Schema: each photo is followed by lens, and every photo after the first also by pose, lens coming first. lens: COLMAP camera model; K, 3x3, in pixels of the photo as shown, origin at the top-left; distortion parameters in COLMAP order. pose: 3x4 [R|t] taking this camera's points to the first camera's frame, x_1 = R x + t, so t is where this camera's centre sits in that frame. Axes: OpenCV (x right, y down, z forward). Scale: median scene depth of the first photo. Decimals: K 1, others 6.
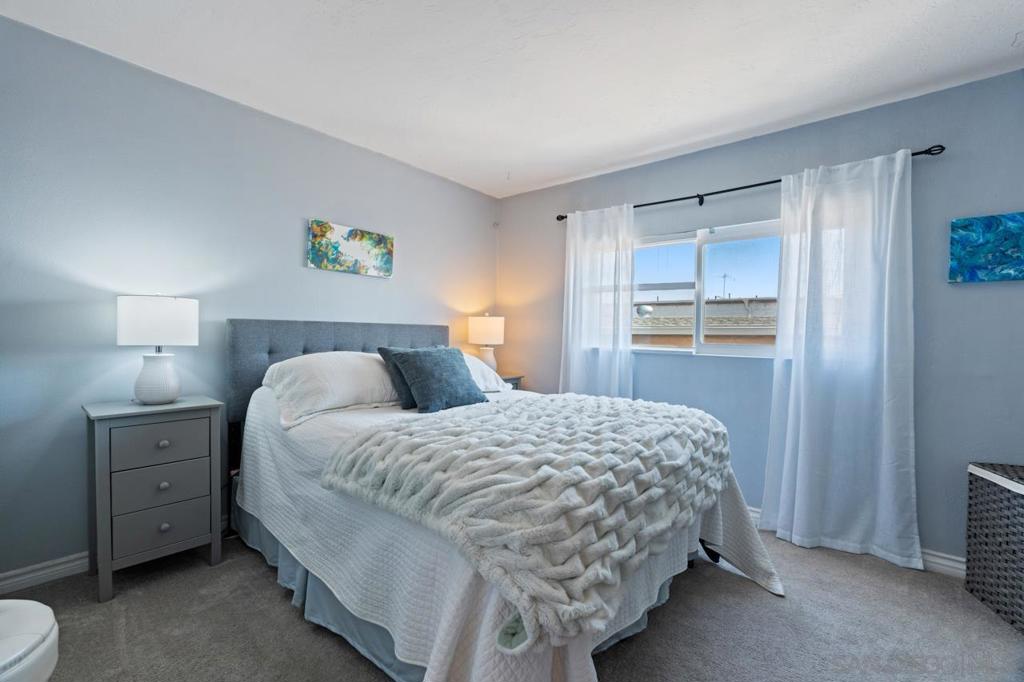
lens RADIAL K [[449.4, 0, 511.6], [0, 449.4, 346.0], [0, 0, 1]] dist [-0.003499, -0.000107]
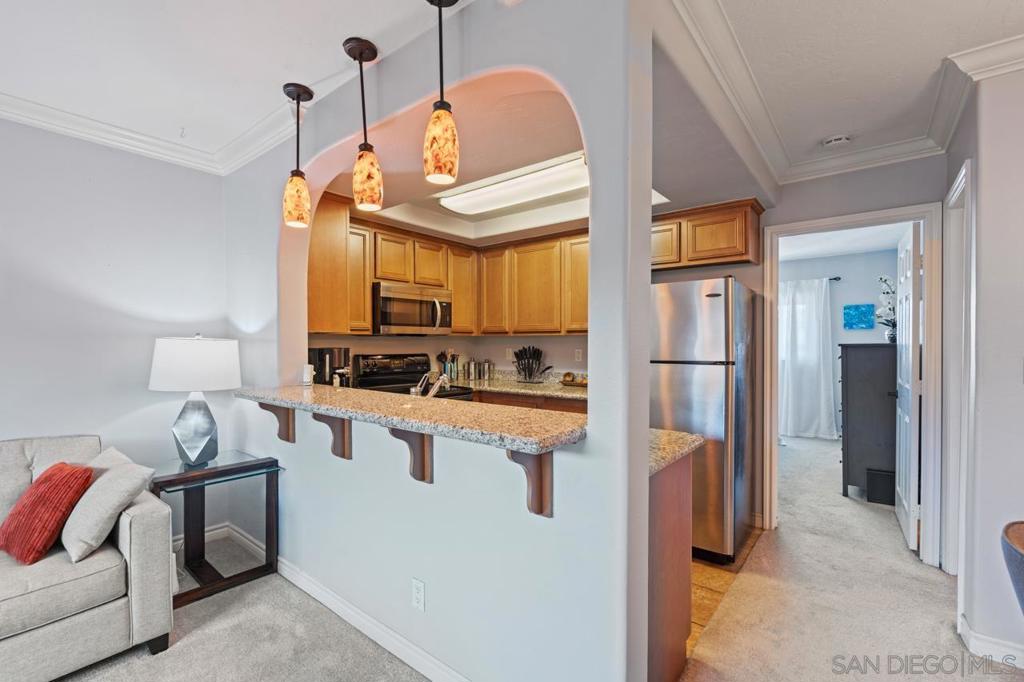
lens RADIAL K [[449.4, 0, 509.7], [0, 449.4, 346.4], [0, 0, 1]] dist [-0.003499, -0.000107]
pose [[0.999675, -0.015199, 0.020478, -0.988020], [0.015491, 0.999780, -0.014173, -0.030726], [-0.020258, 0.014485, 0.999690, -1.513230]]
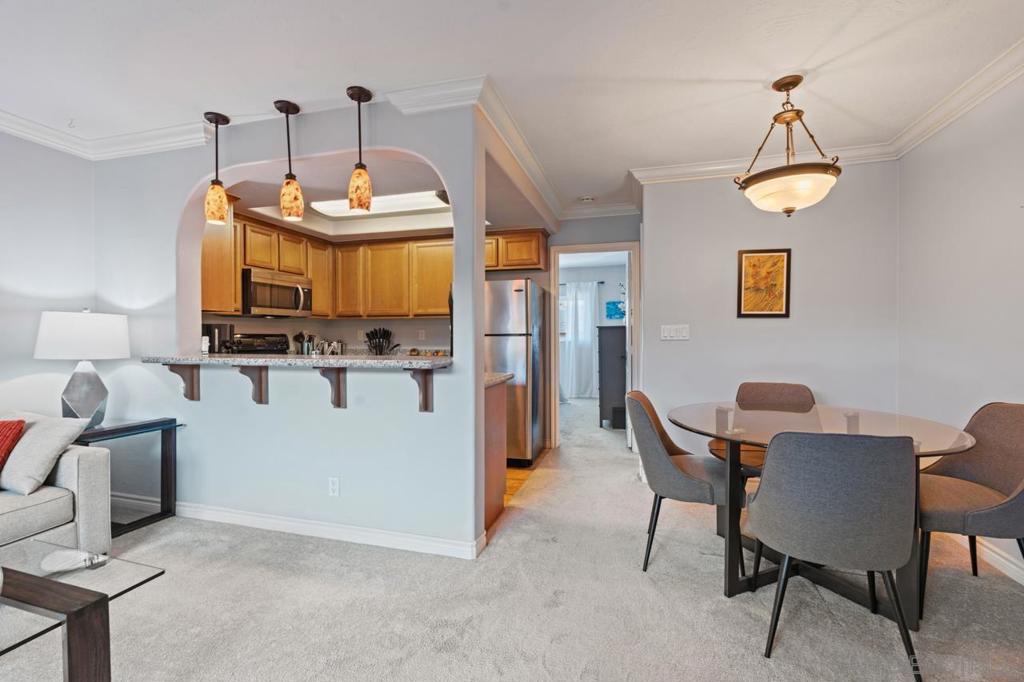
lens RADIAL K [[449.4, 0, 512.7], [0, 449.4, 336.1], [0, 0, 1]] dist [-0.003499, -0.000107]
pose [[0.912621, -0.017927, 0.408414, -1.176910], [0.025200, 0.999605, -0.012433, 0.027404], [-0.408030, 0.021639, 0.912712, -1.951017]]
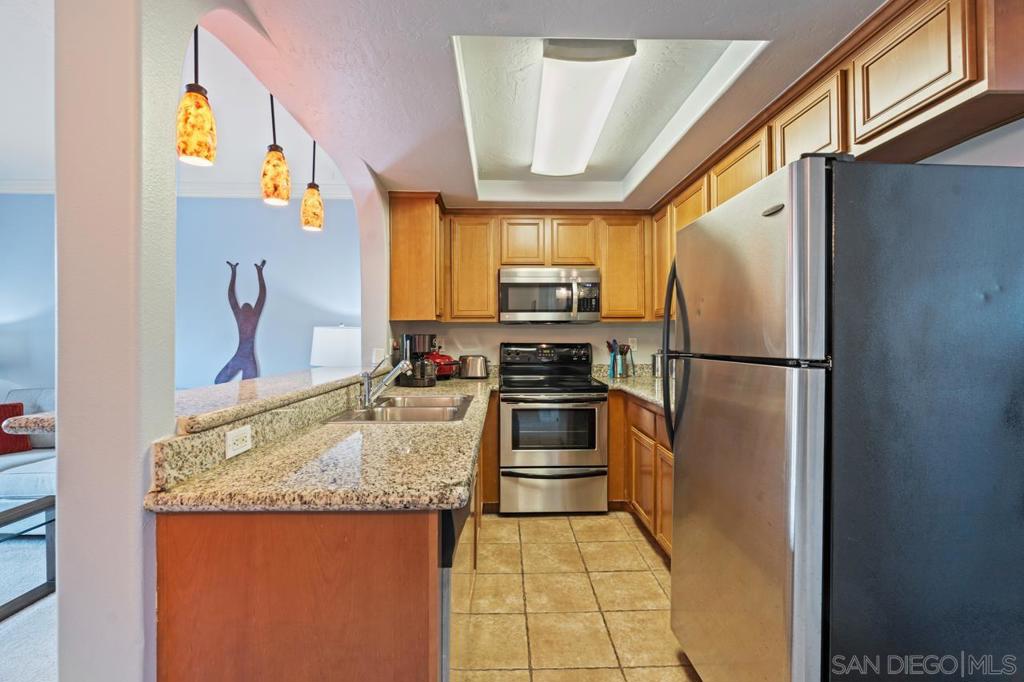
lens RADIAL K [[449.4, 0, 521.4], [0, 449.4, 336.7], [0, 0, 1]] dist [-0.003499, -0.000107]
pose [[0.665367, -0.018070, -0.746298, -0.257269], [-0.006788, 0.999519, -0.030253, -0.004907], [0.746486, 0.025195, 0.664924, -0.942672]]
